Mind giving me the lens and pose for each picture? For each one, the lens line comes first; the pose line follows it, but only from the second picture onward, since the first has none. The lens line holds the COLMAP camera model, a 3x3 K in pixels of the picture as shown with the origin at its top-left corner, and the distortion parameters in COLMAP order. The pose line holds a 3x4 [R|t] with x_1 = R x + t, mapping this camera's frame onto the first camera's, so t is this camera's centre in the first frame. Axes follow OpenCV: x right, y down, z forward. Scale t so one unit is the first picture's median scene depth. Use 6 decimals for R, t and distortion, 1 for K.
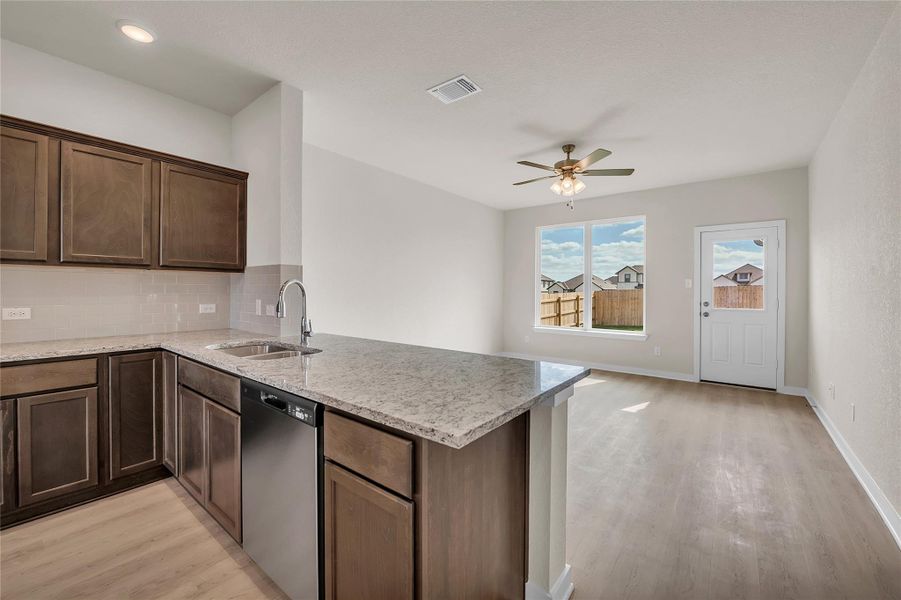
lens RADIAL K [[371.4, 0, 460.9], [0, 371.4, 289.8], [0, 0, 1]] dist [-0.003270, -0.000221]
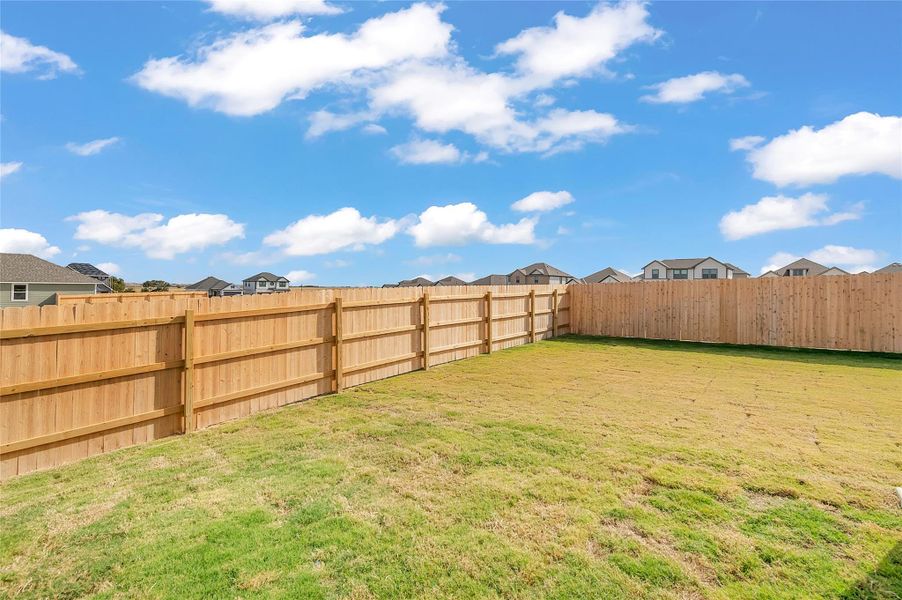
lens RADIAL K [[372.4, 0, 453.8], [0, 372.4, 286.5], [0, 0, 1]] dist [-0.011917, -0.000040]
pose [[0.995174, 0.009136, -0.097700, 0.852142], [-0.009239, 0.999957, -0.000606, 0.037225], [0.097690, 0.001505, 0.995216, 1.152262]]
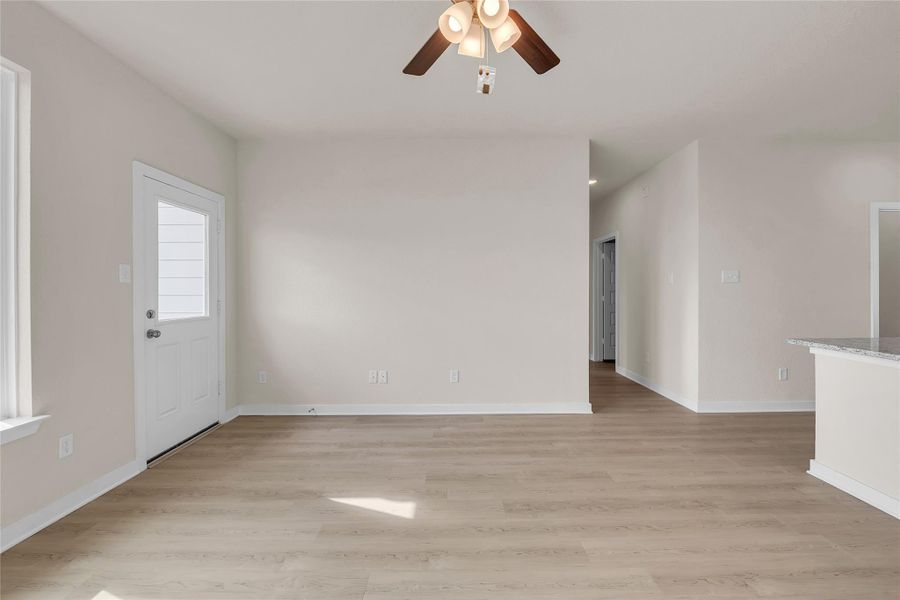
lens RADIAL K [[356.4, 0, 452.7], [0, 356.4, 288.8], [0, 0, 1]] dist [-0.010317, -0.000268]
pose [[-0.600095, 0.005380, 0.799911, 0.000999], [0.001458, 0.999983, -0.005631, 0.006795], [-0.799927, -0.002213, -0.600093, 0.998989]]
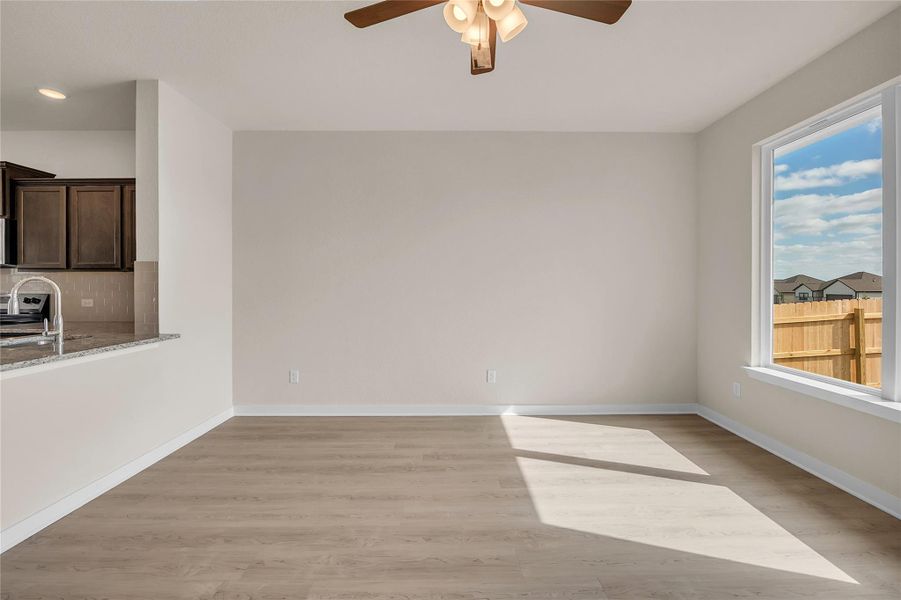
lens RADIAL K [[372.0, 0, 453.2], [0, 372.0, 286.5], [0, 0, 1]] dist [-0.011917, -0.000040]
pose [[0.607852, -0.006969, -0.794020, 0.452769], [0.005300, 0.999975, -0.004720, 0.004609], [0.794033, -0.001339, 0.607873, 0.590586]]
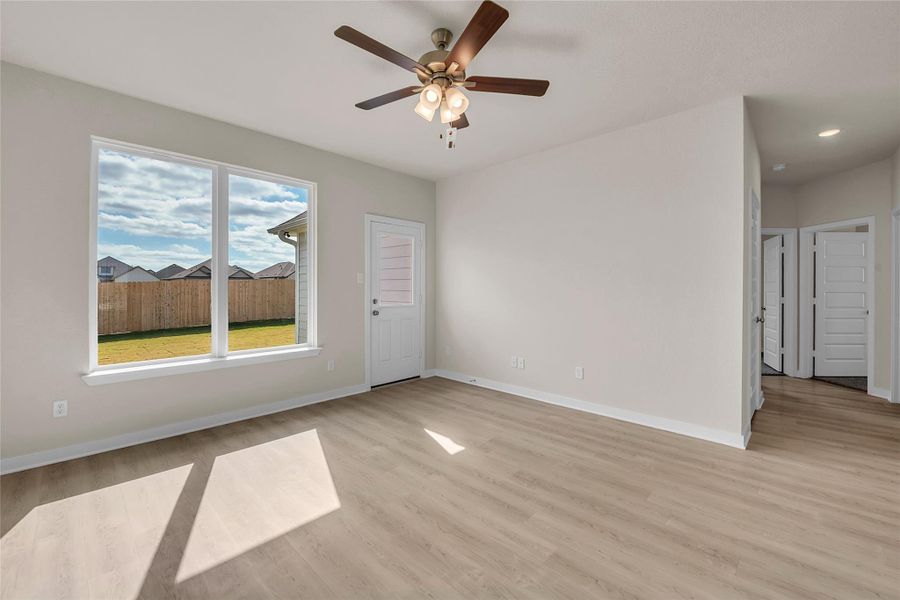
lens RADIAL K [[368.5, 0, 456.7], [0, 368.5, 293.9], [0, 0, 1]] dist [-0.010027, -0.000313]
pose [[0.114140, -0.020555, 0.993252, -0.212849], [-0.003528, 0.999771, 0.021095, -0.000110], [-0.993458, -0.005912, 0.114041, 0.727827]]
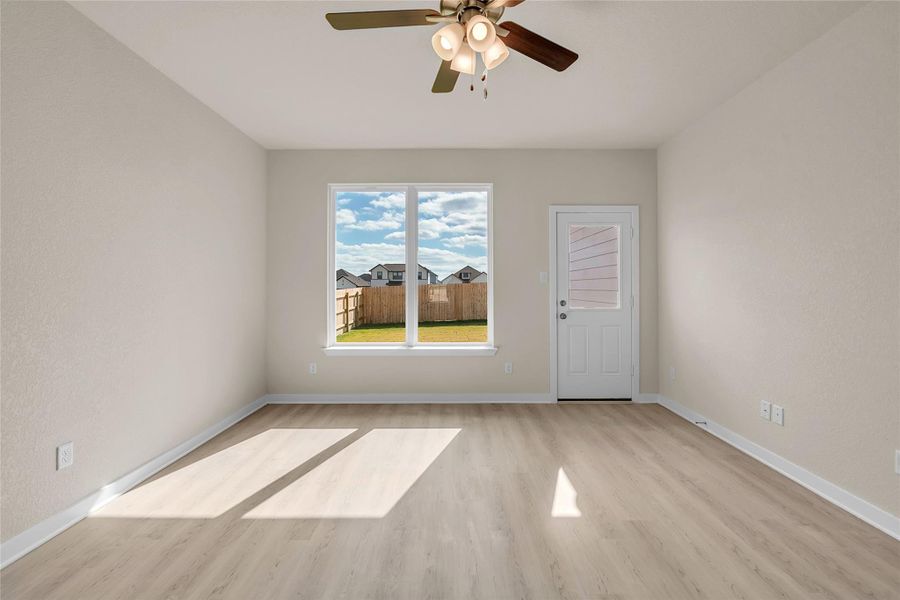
lens RADIAL K [[359.9, 0, 458.8], [0, 359.9, 286.4], [0, 0, 1]] dist [-0.008429, 0.000000]
pose [[0.794814, -0.004495, 0.606836, 0.017219], [0.004793, 0.999988, 0.001131, 0.000914], [-0.606834, 0.002010, 0.794826, 0.542364]]
